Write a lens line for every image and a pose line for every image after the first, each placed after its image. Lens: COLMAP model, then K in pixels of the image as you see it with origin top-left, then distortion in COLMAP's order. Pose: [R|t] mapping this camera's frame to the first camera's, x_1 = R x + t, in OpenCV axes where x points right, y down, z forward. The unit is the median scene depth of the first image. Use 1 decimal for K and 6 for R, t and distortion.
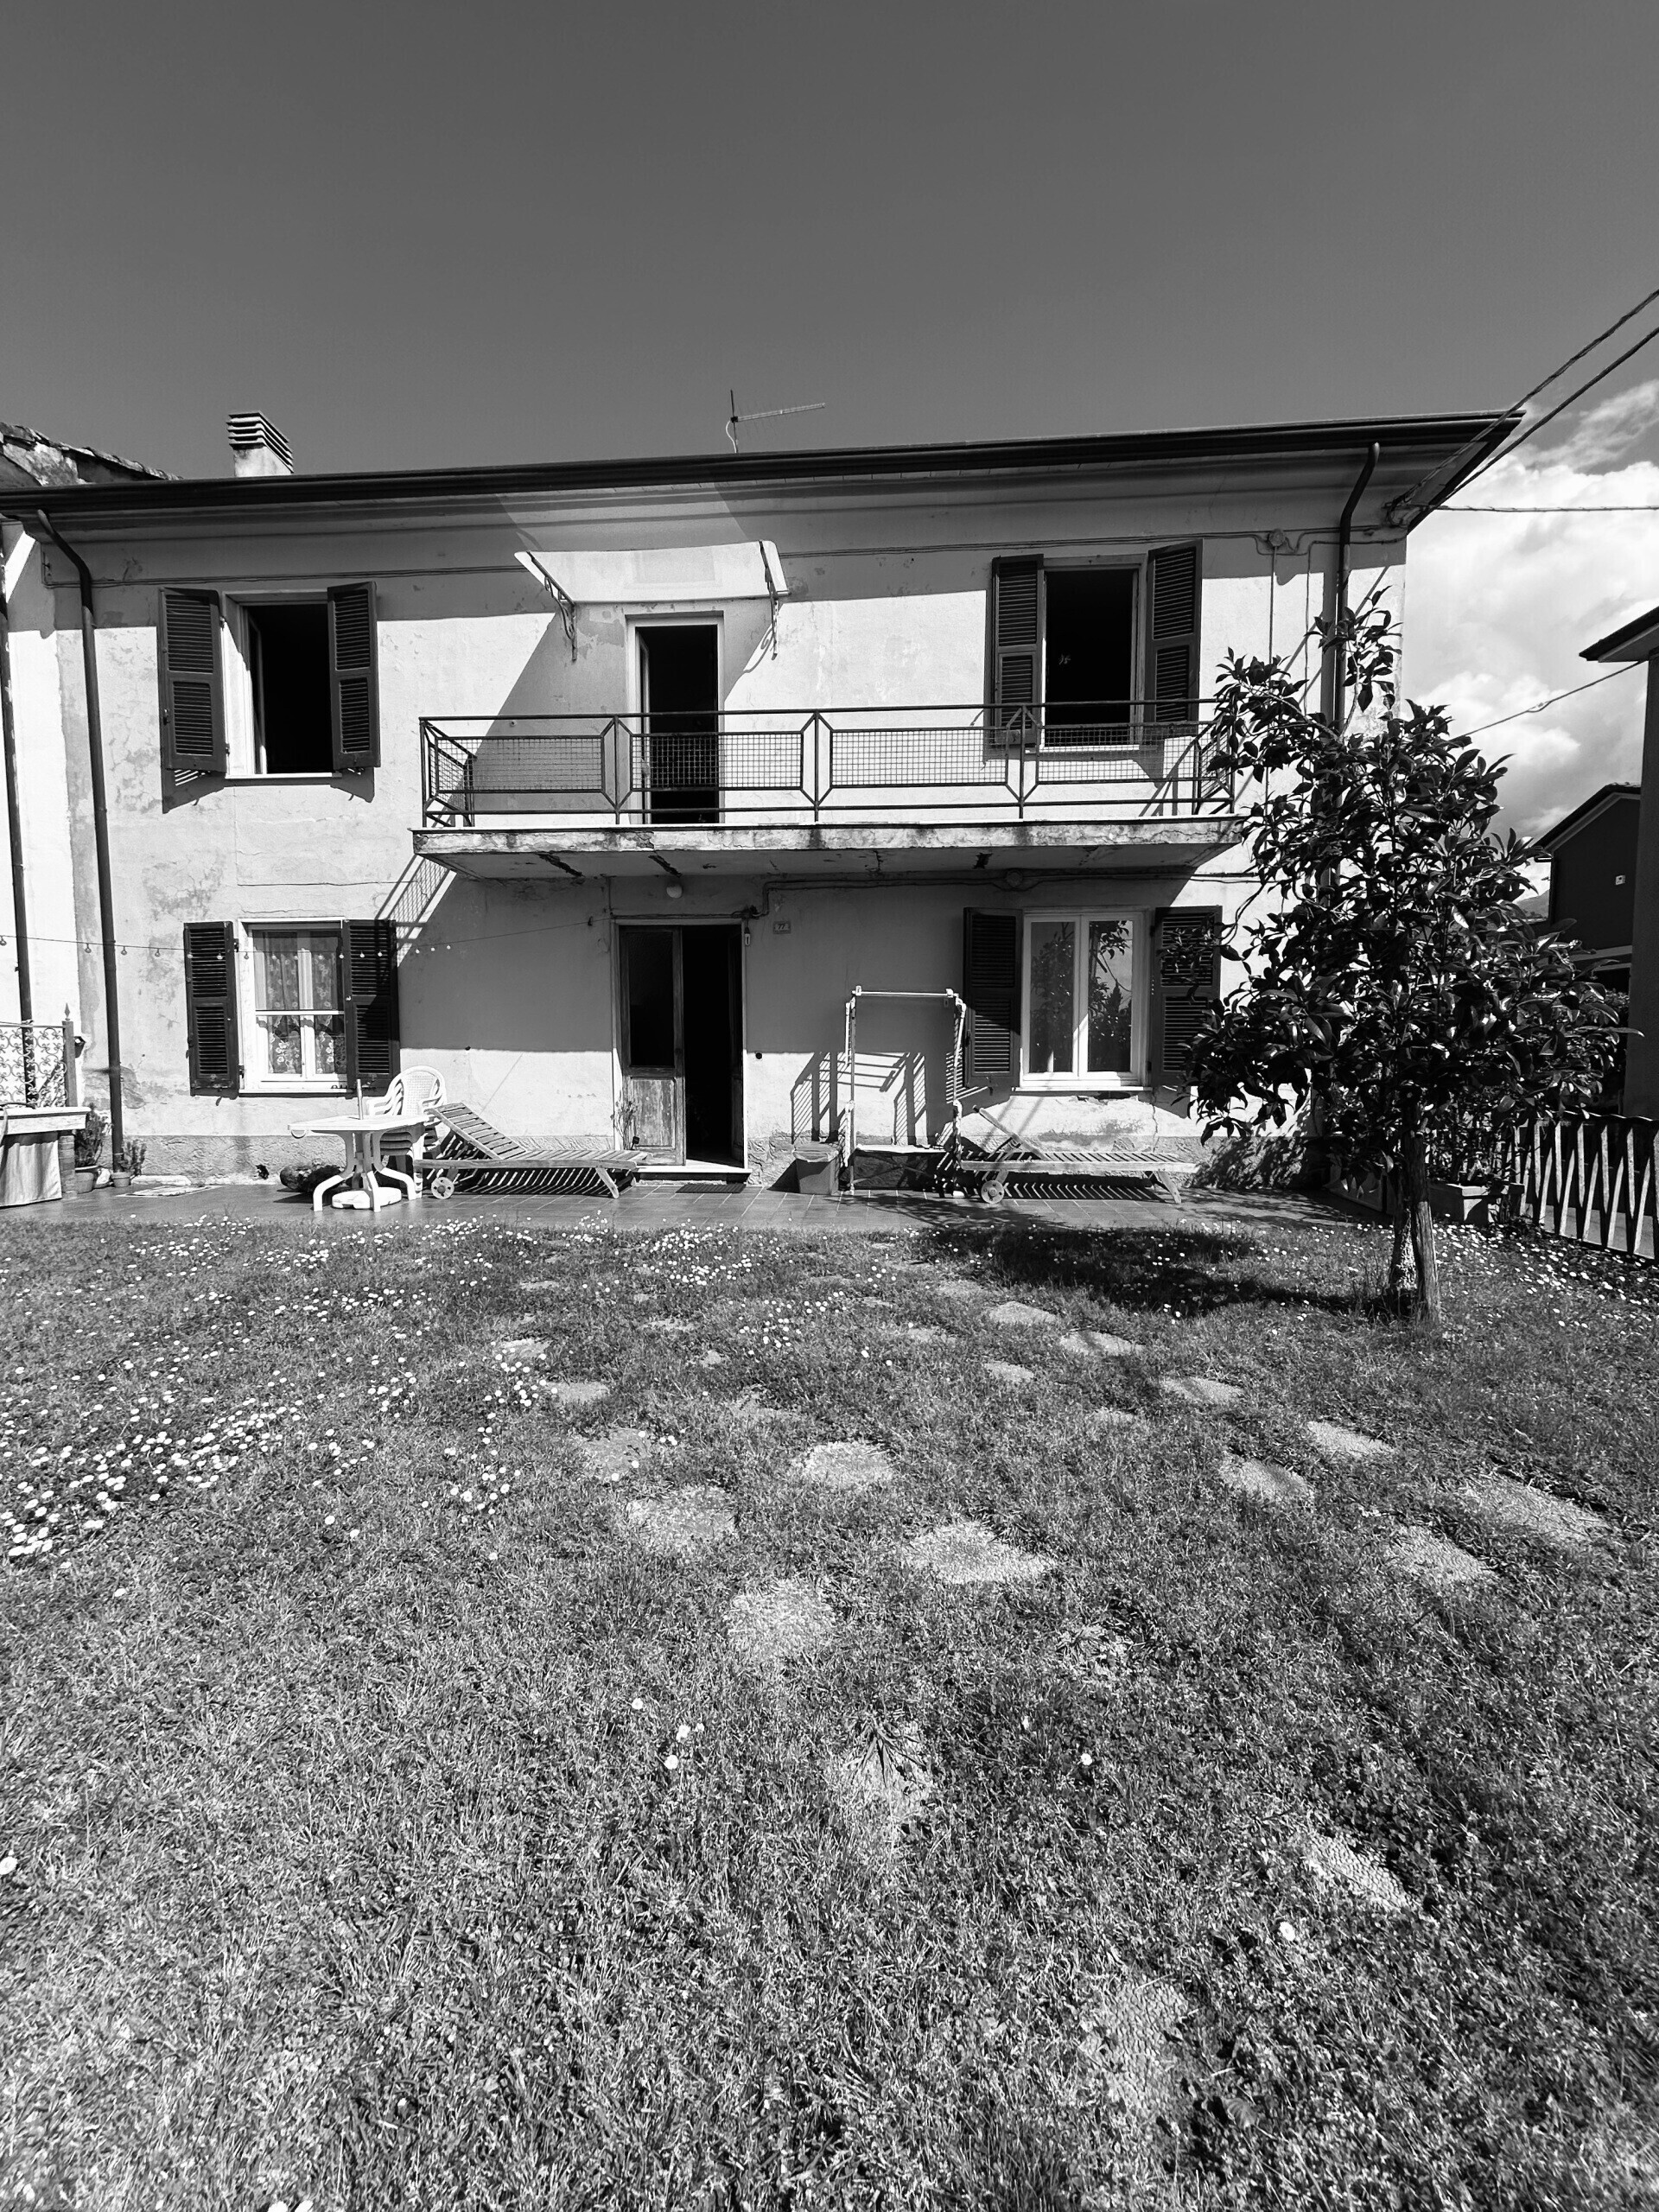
lens RADIAL K [[882.0, 0, 825.6], [0, 882.0, 1112.6], [0, 0, 1]] dist [-0.002368, 0.000527]
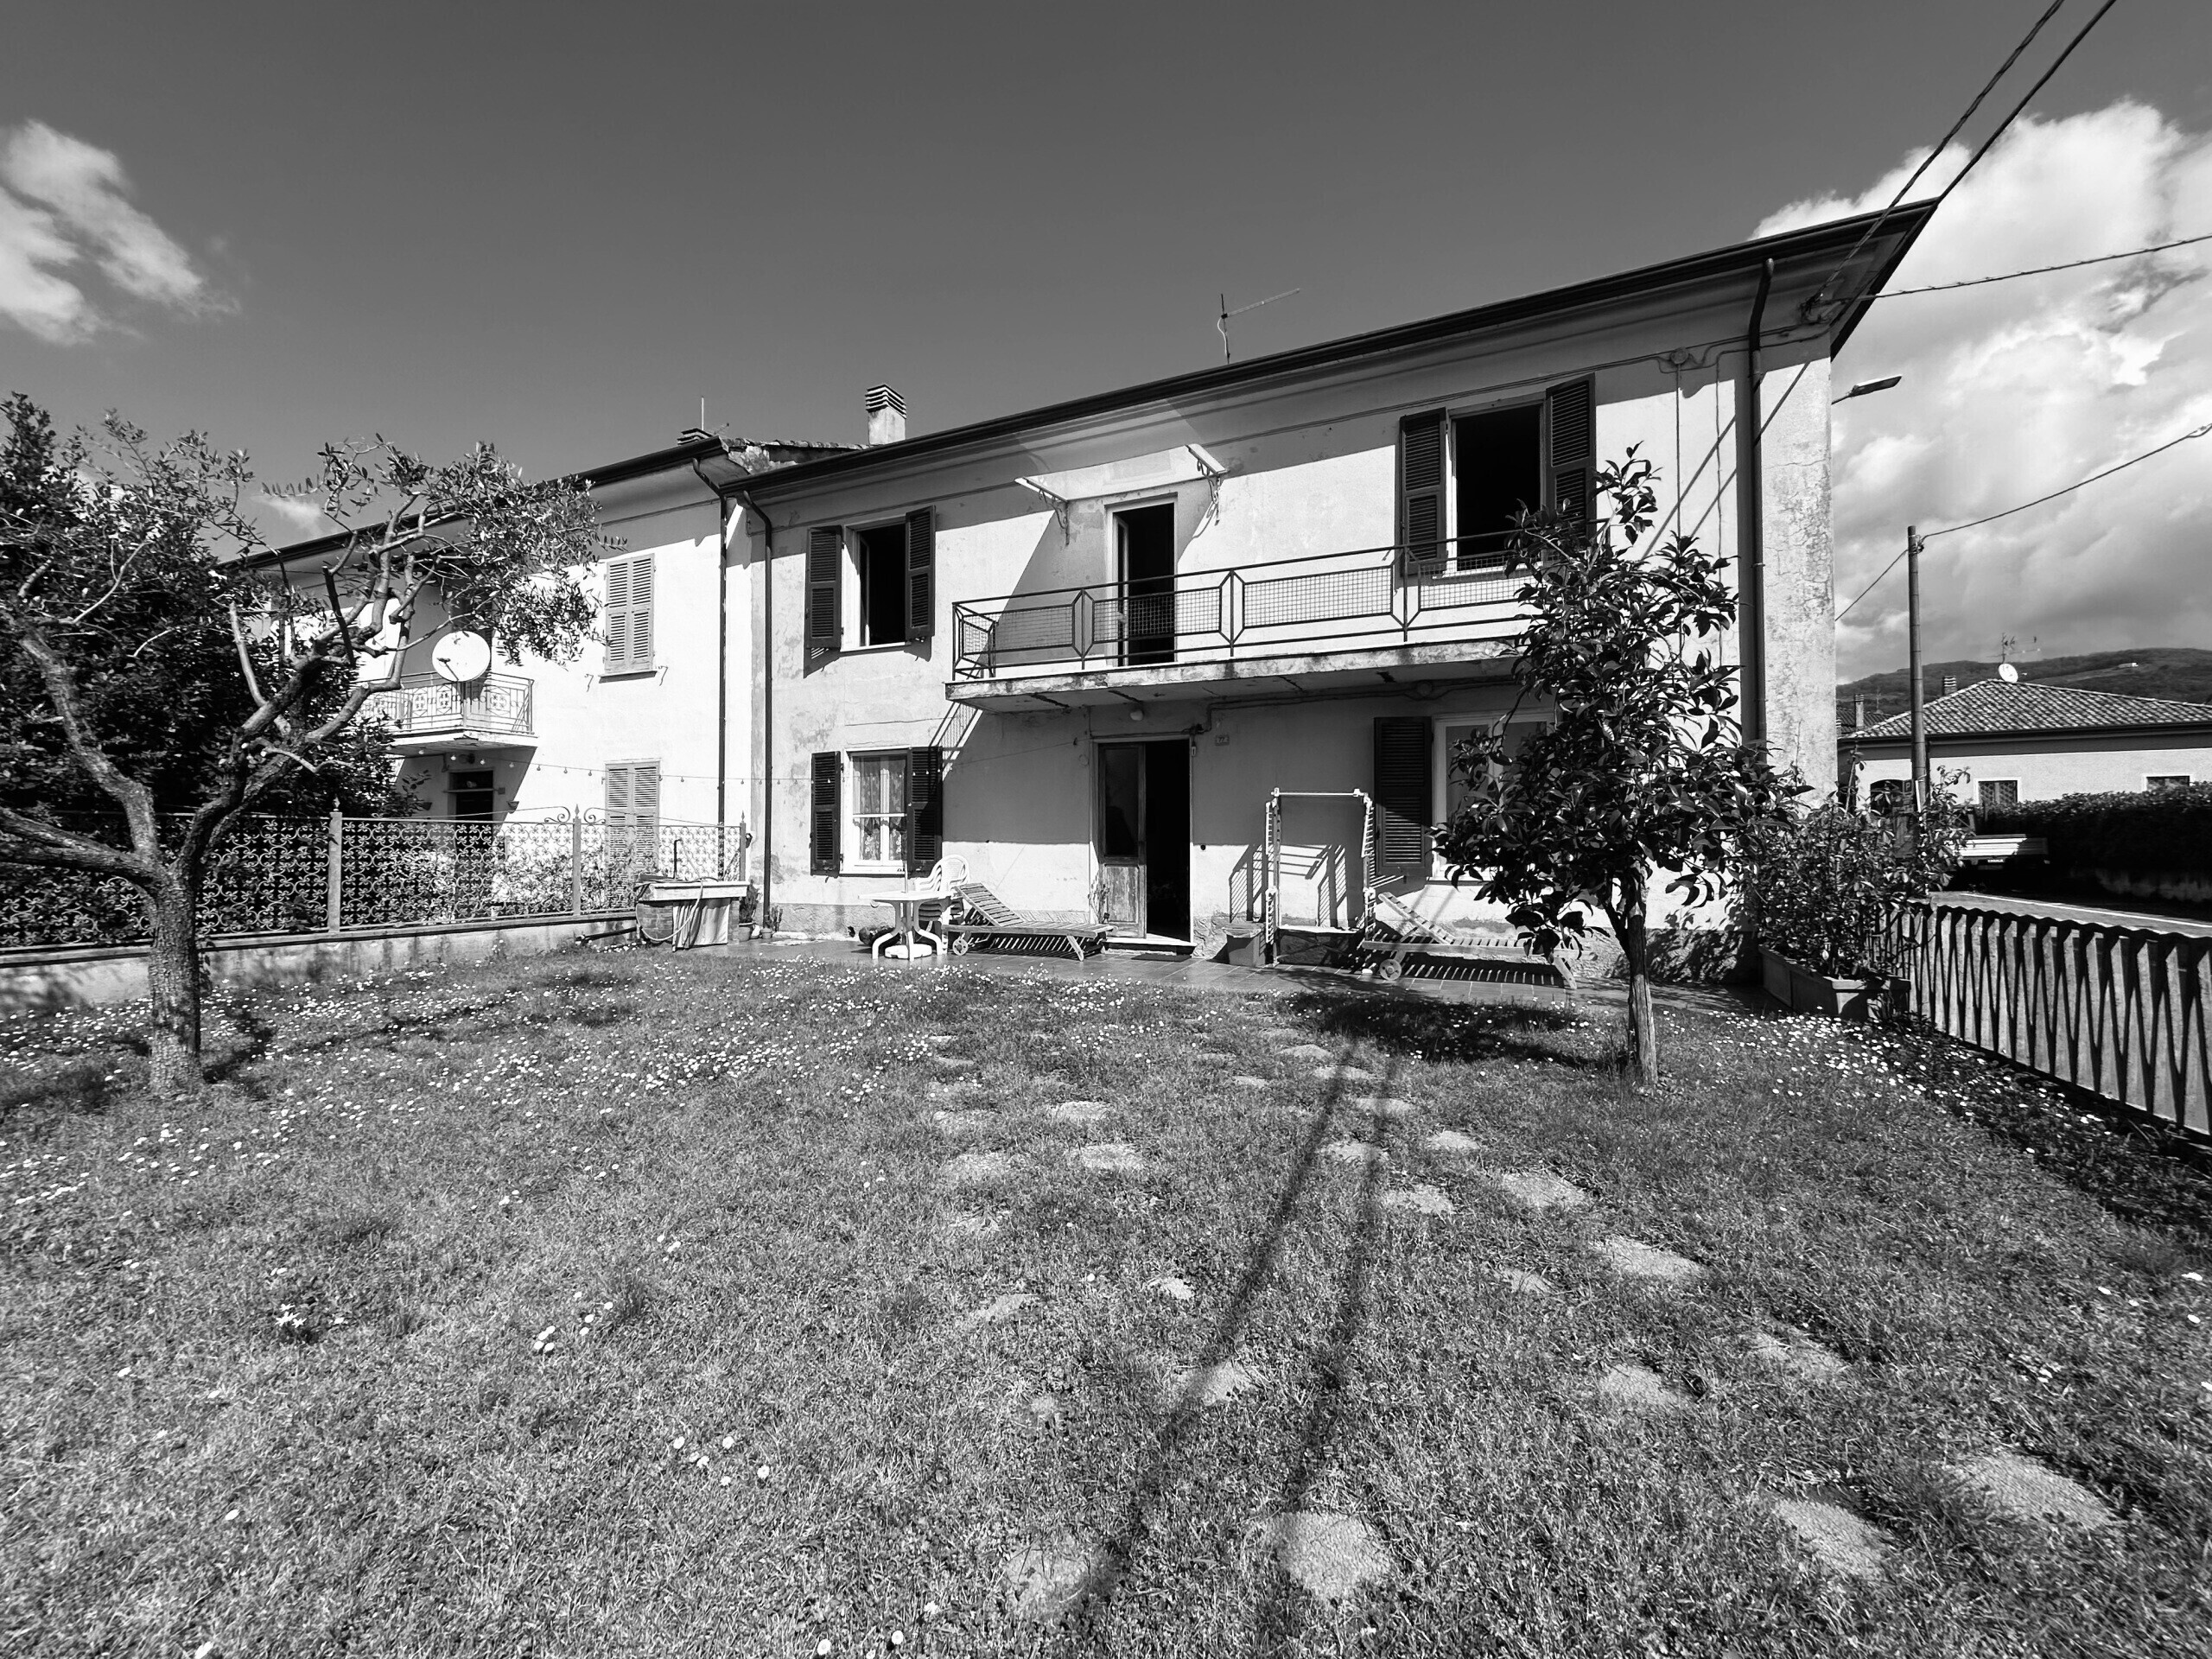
lens RADIAL K [[882.0, 0, 1104.8], [0, 882.0, 838.1], [0, 0, 1]] dist [-0.002368, 0.000527]
pose [[0.937706, -0.001615, -0.347425, 0.217436], [-0.025602, 0.996949, -0.073733, 0.014374], [0.346484, 0.078035, 0.934804, -0.163097]]
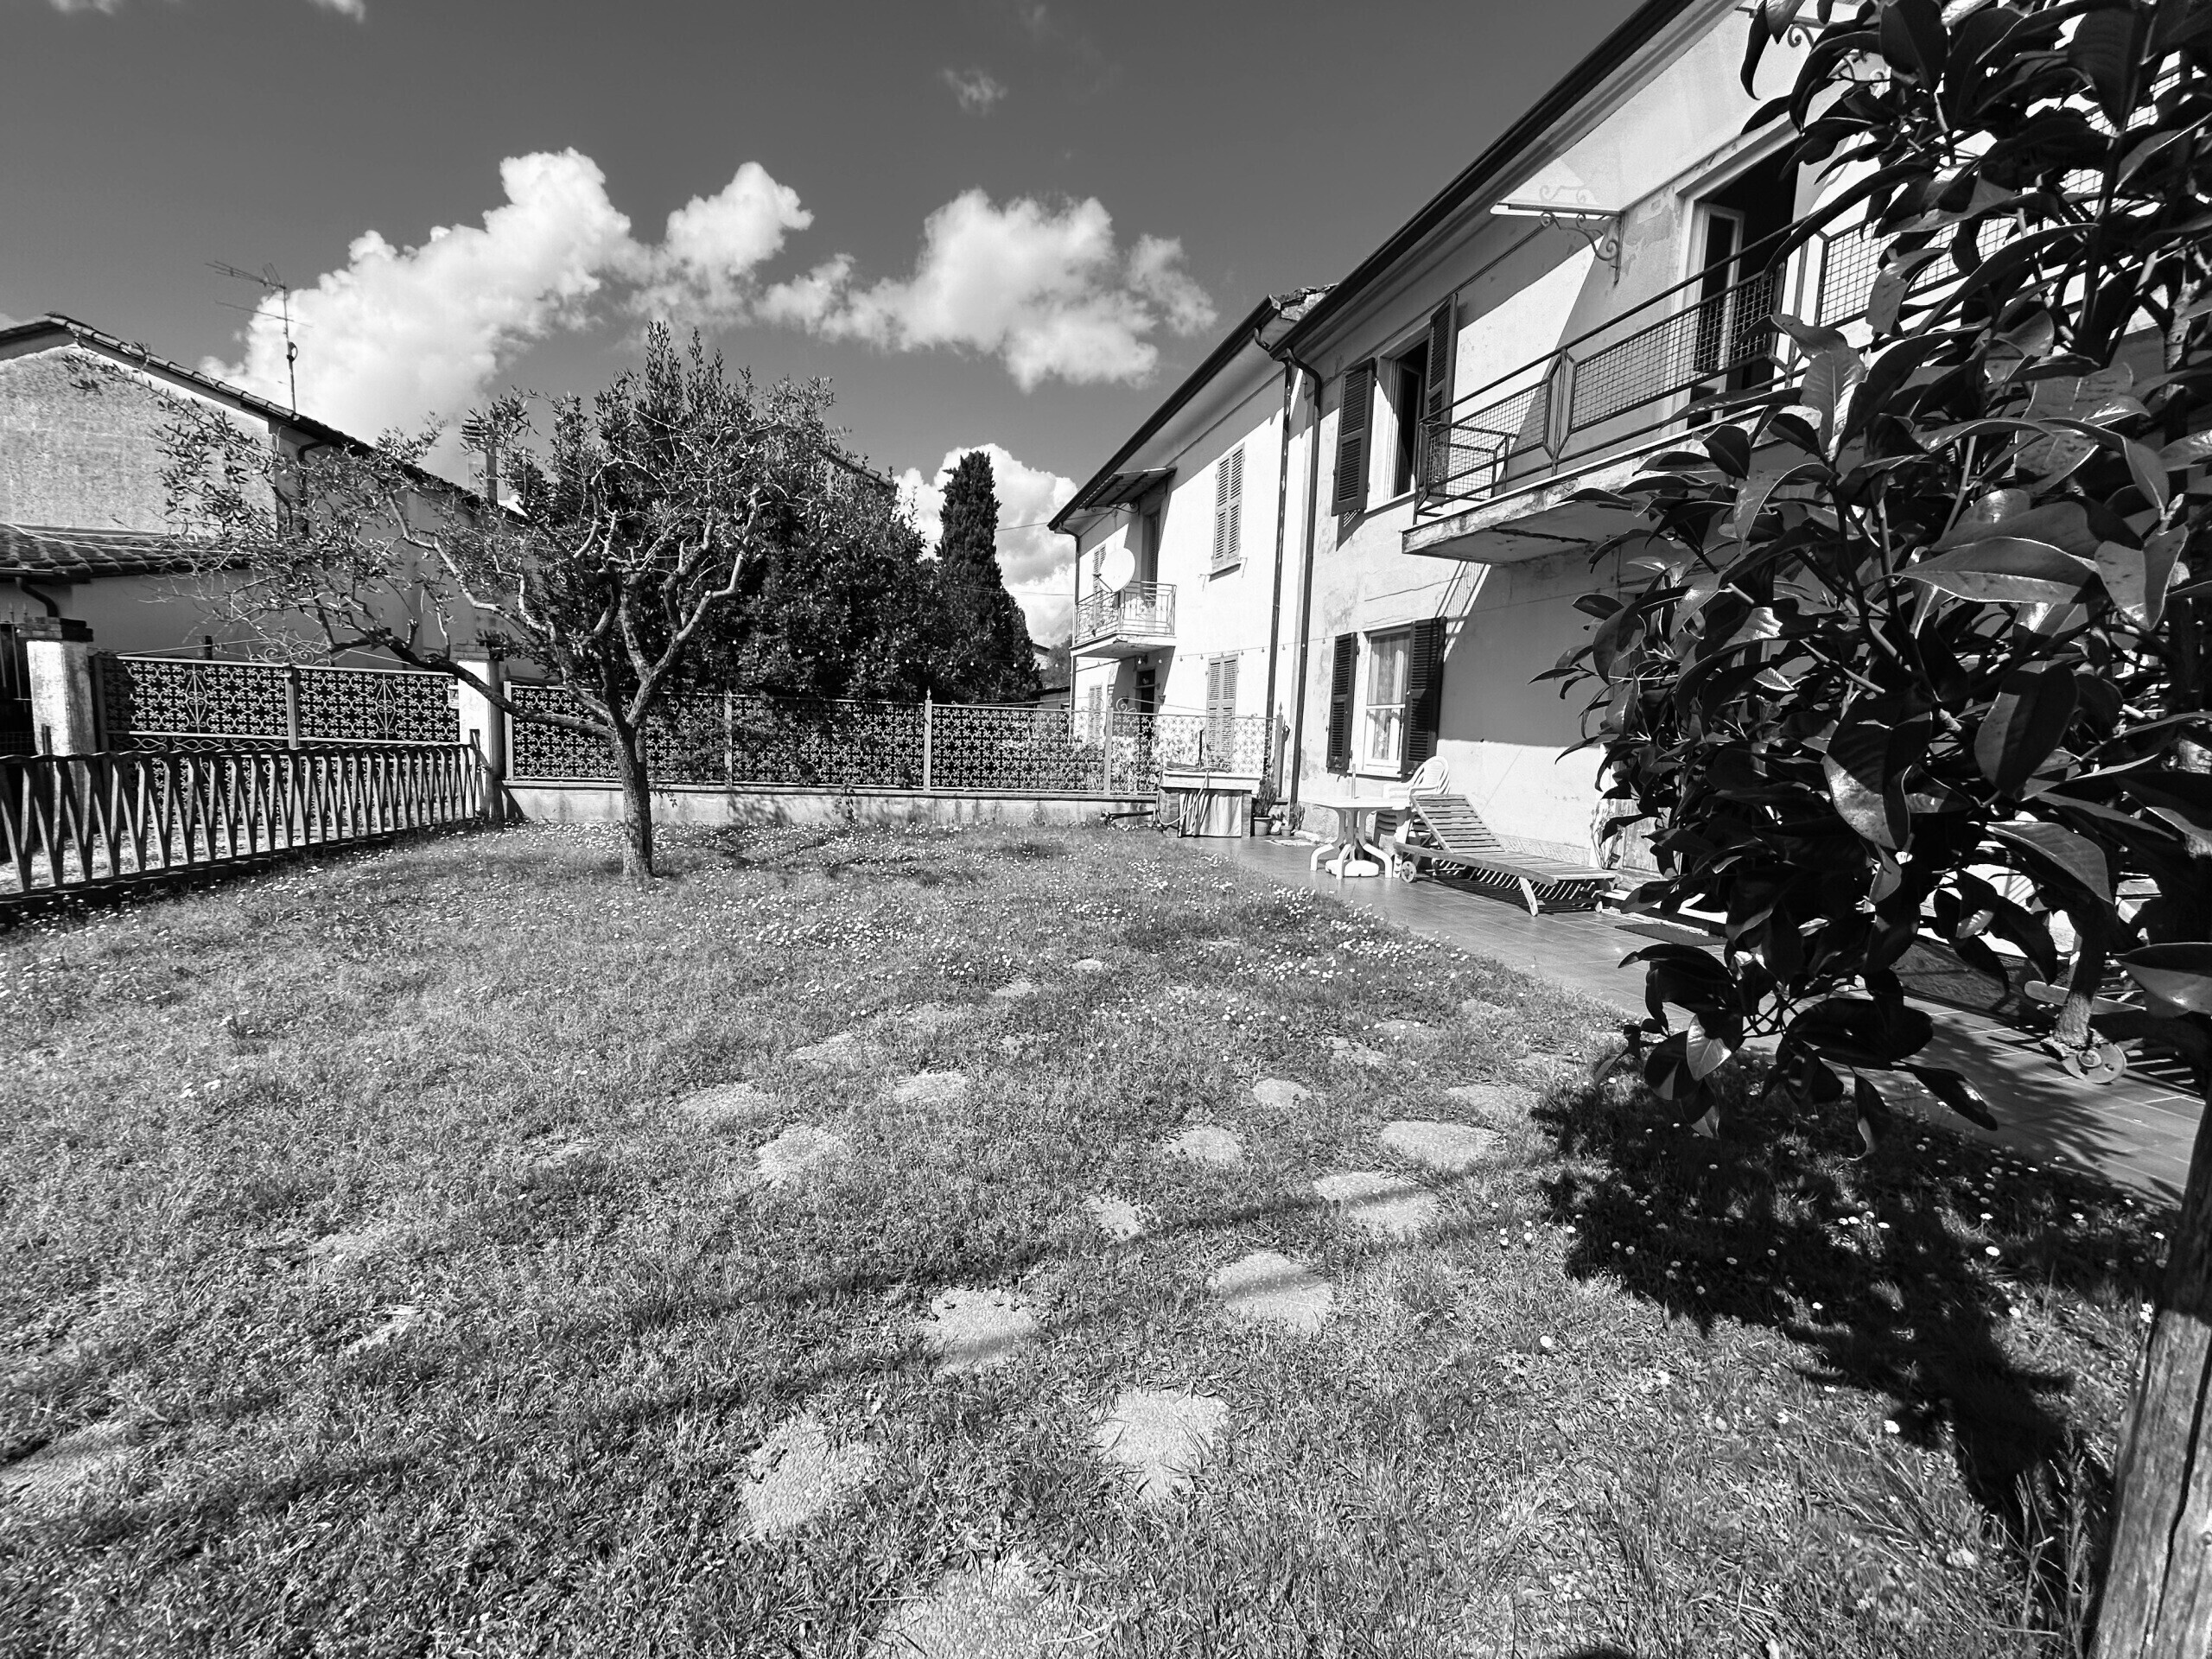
lens RADIAL K [[886.1, 0, 1112.1], [0, 886.1, 830.4], [0, 0, 1]] dist [-0.000388, 0.000179]
pose [[0.331052, 0.118964, -0.936083, 0.413229], [-0.102106, 0.990712, 0.089797, -0.020713], [0.938072, 0.065852, 0.340125, 0.295745]]
